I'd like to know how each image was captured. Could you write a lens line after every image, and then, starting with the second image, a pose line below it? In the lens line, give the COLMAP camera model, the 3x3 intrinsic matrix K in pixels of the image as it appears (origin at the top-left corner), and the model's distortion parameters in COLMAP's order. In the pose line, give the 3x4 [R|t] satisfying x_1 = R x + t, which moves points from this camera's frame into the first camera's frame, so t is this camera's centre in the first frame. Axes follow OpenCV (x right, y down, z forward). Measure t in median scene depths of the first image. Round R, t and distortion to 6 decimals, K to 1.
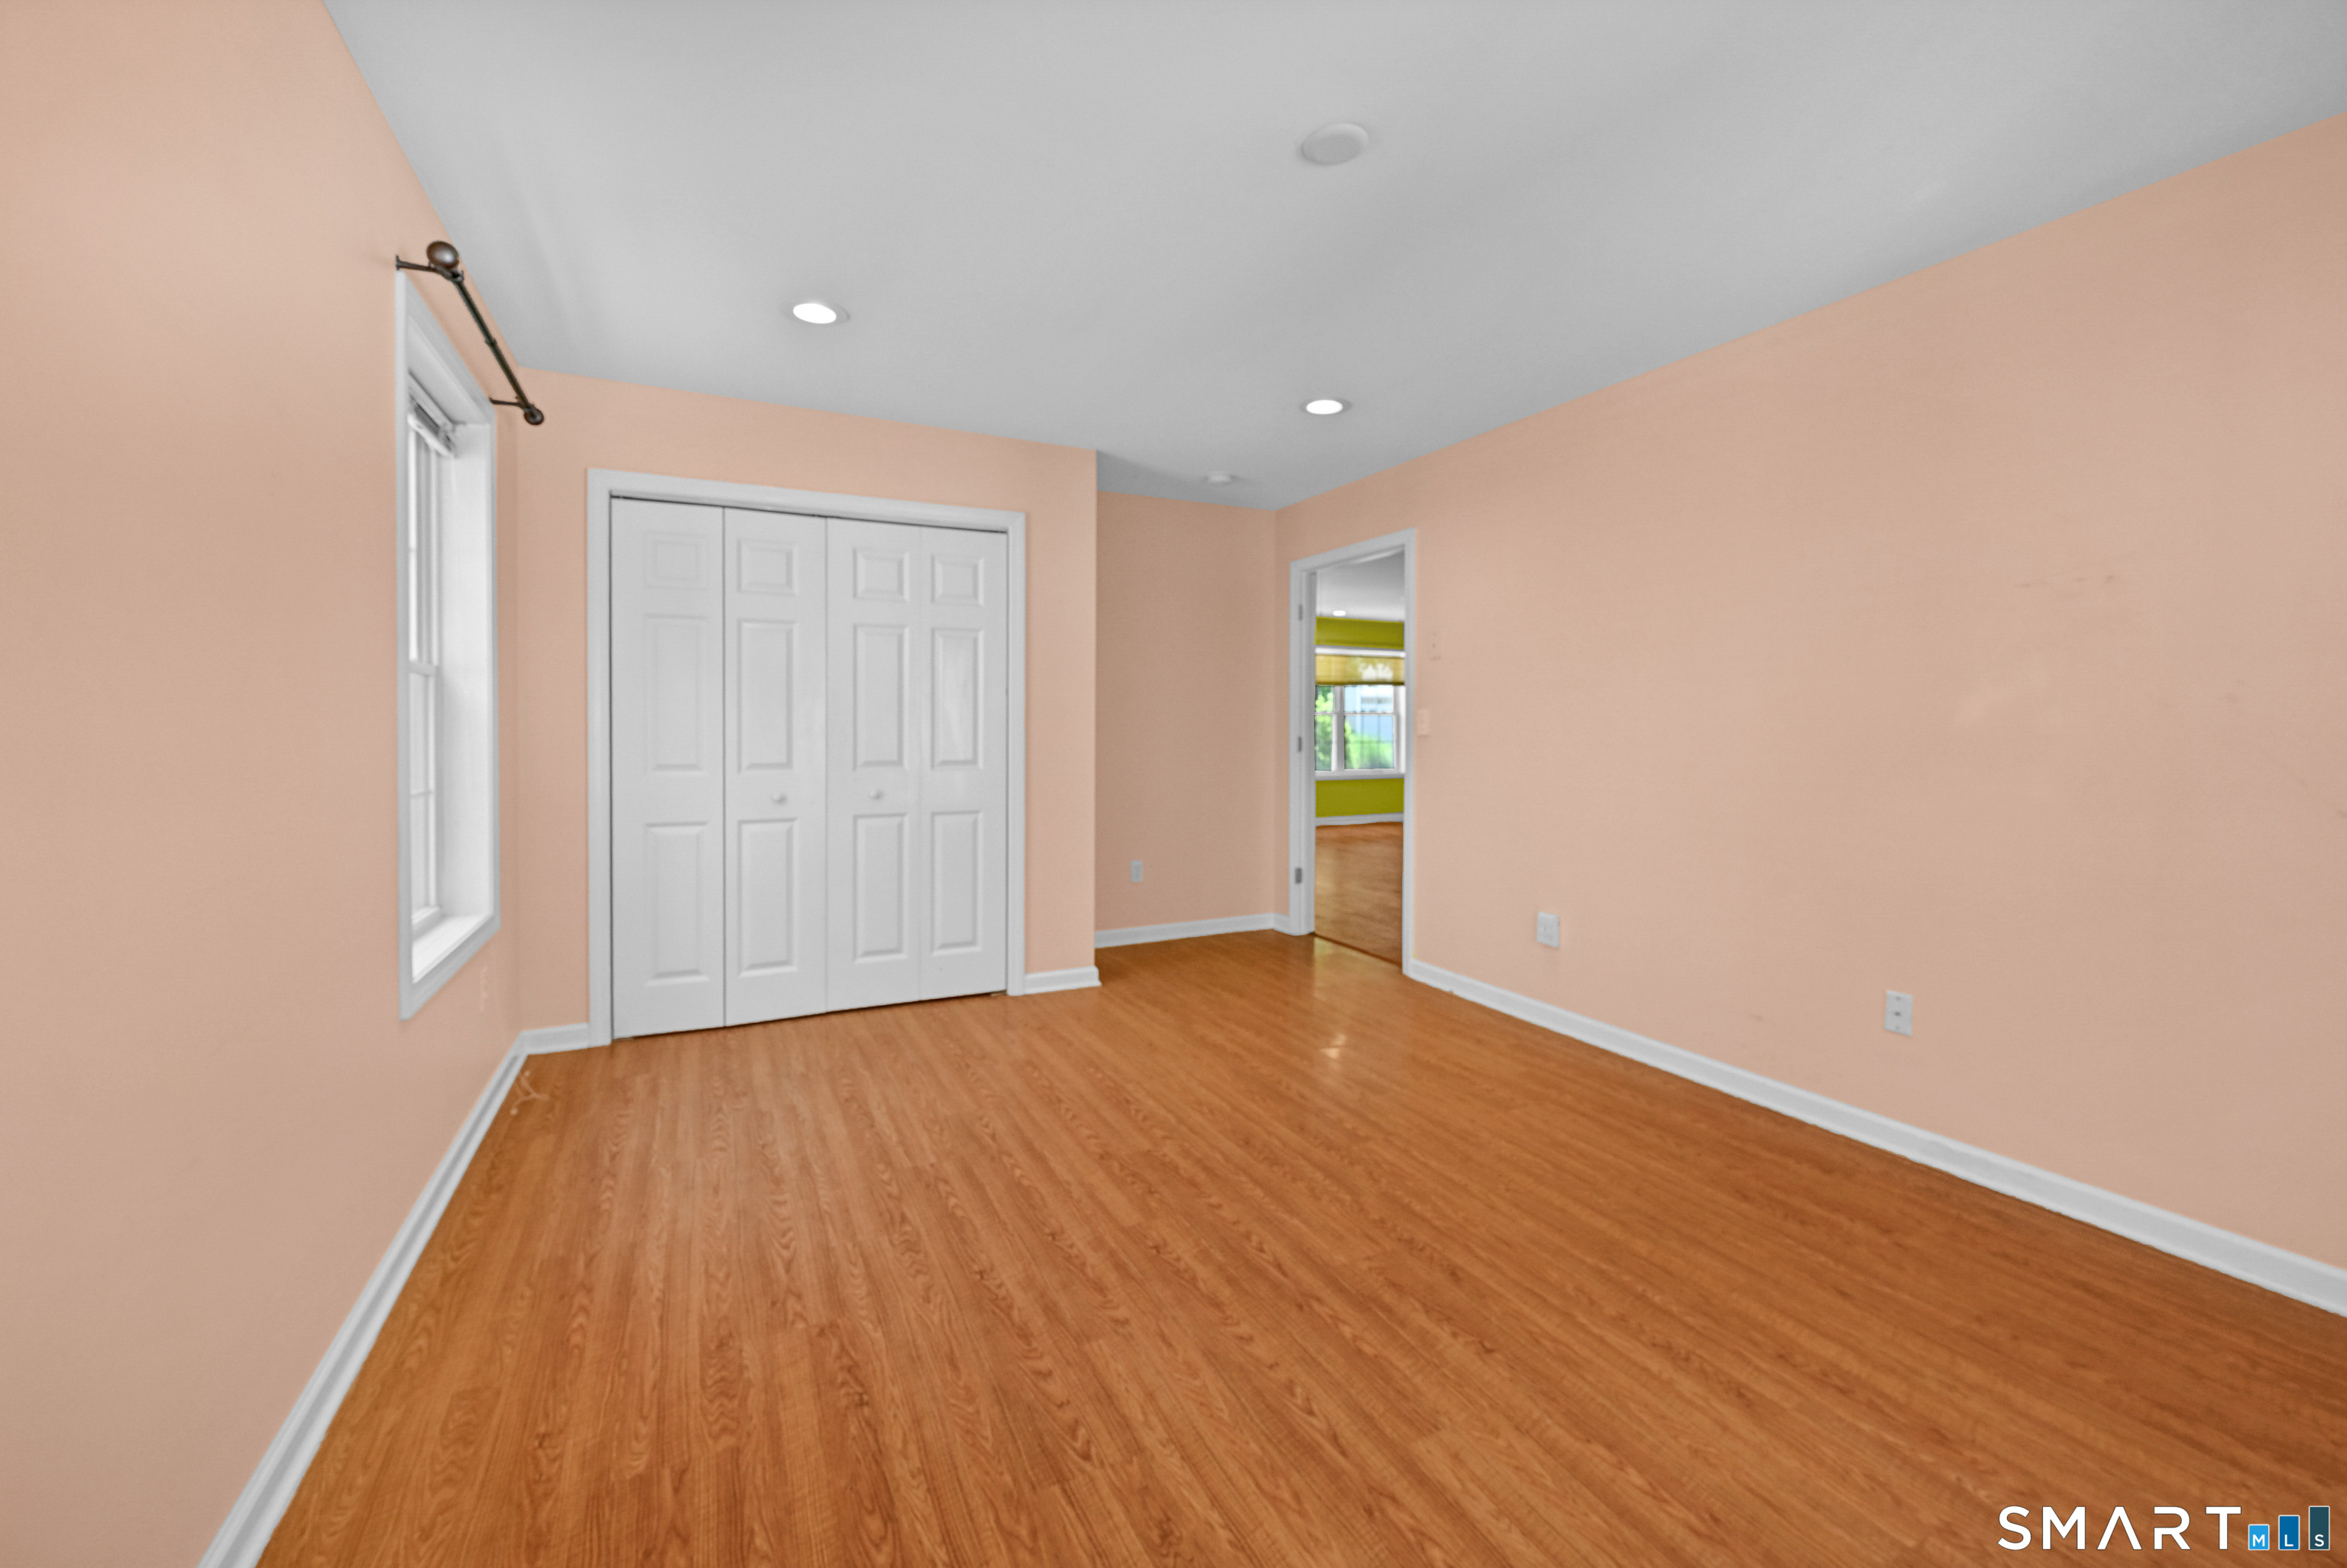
lens RADIAL K [[972.3, 0, 1144.1], [0, 972.3, 723.8], [0, 0, 1]] dist [-0.000332, -0.000412]
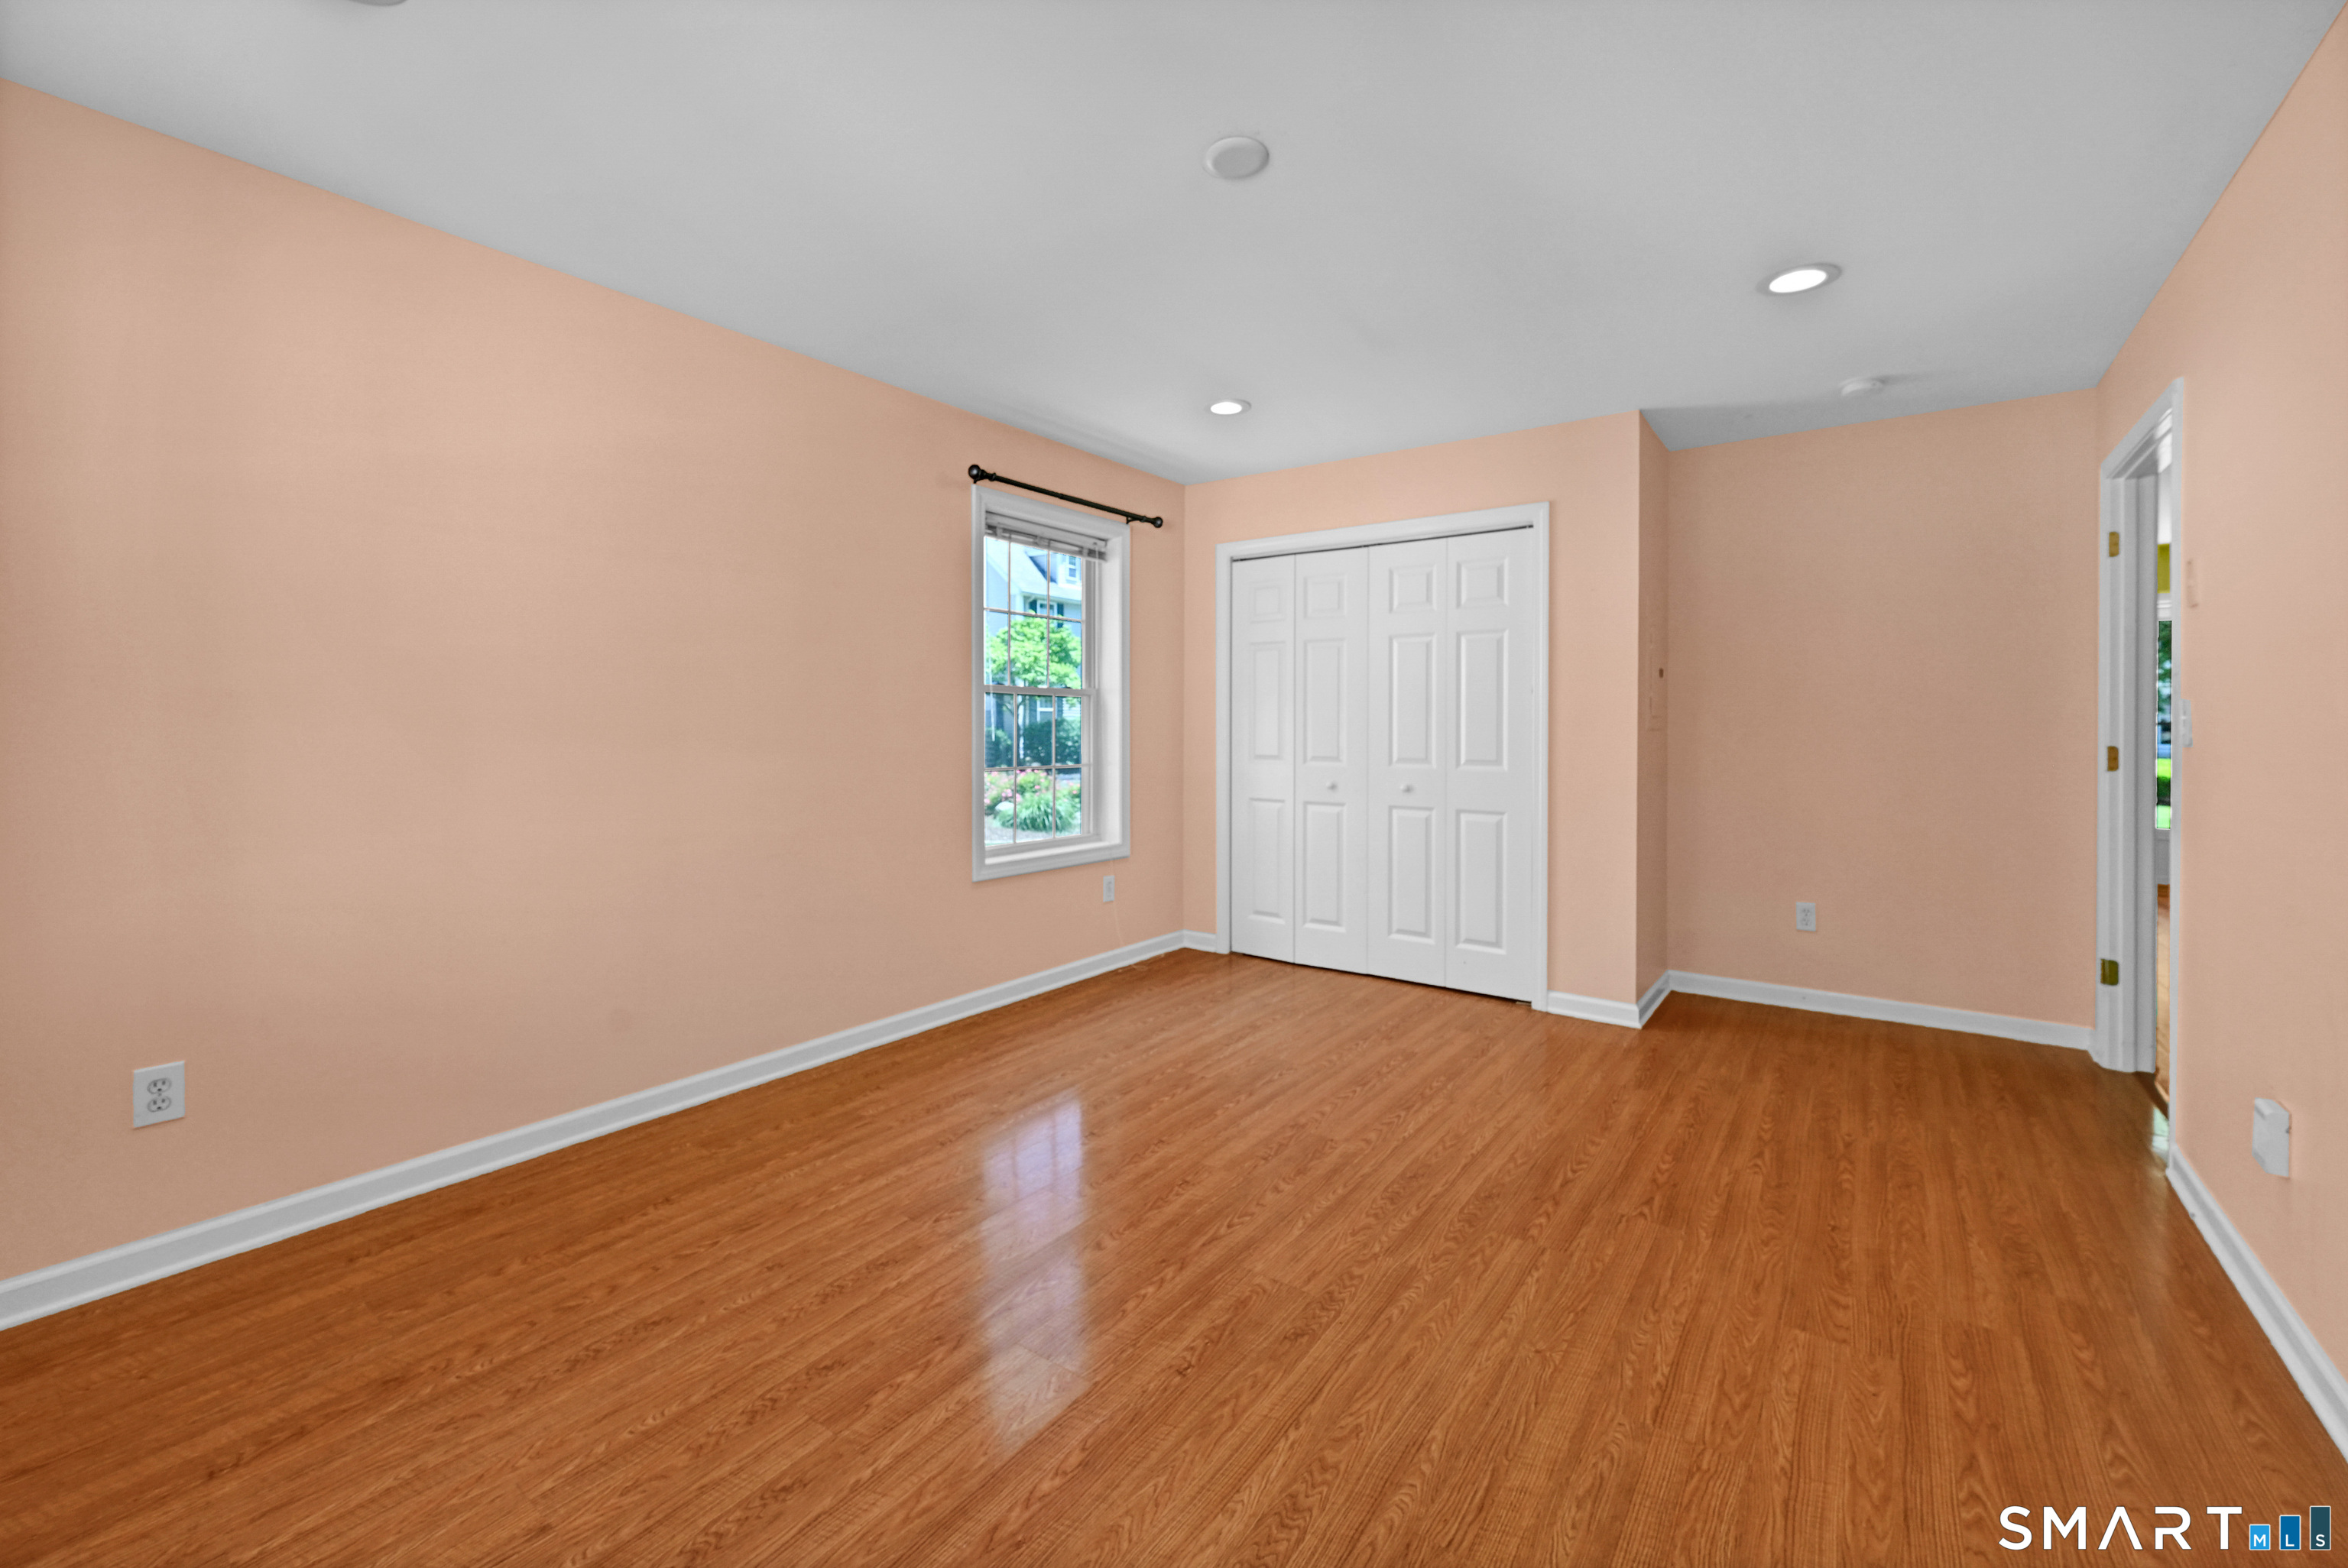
lens RADIAL K [[972.8, 0, 1185.5], [0, 972.8, 717.9], [0, 0, 1]] dist [-0.000332, -0.000412]
pose [[0.462556, -0.004729, -0.886577, 0.842074], [-0.002238, 0.999976, -0.006501, 0.000248], [0.886587, 0.004991, 0.462535, 0.383101]]
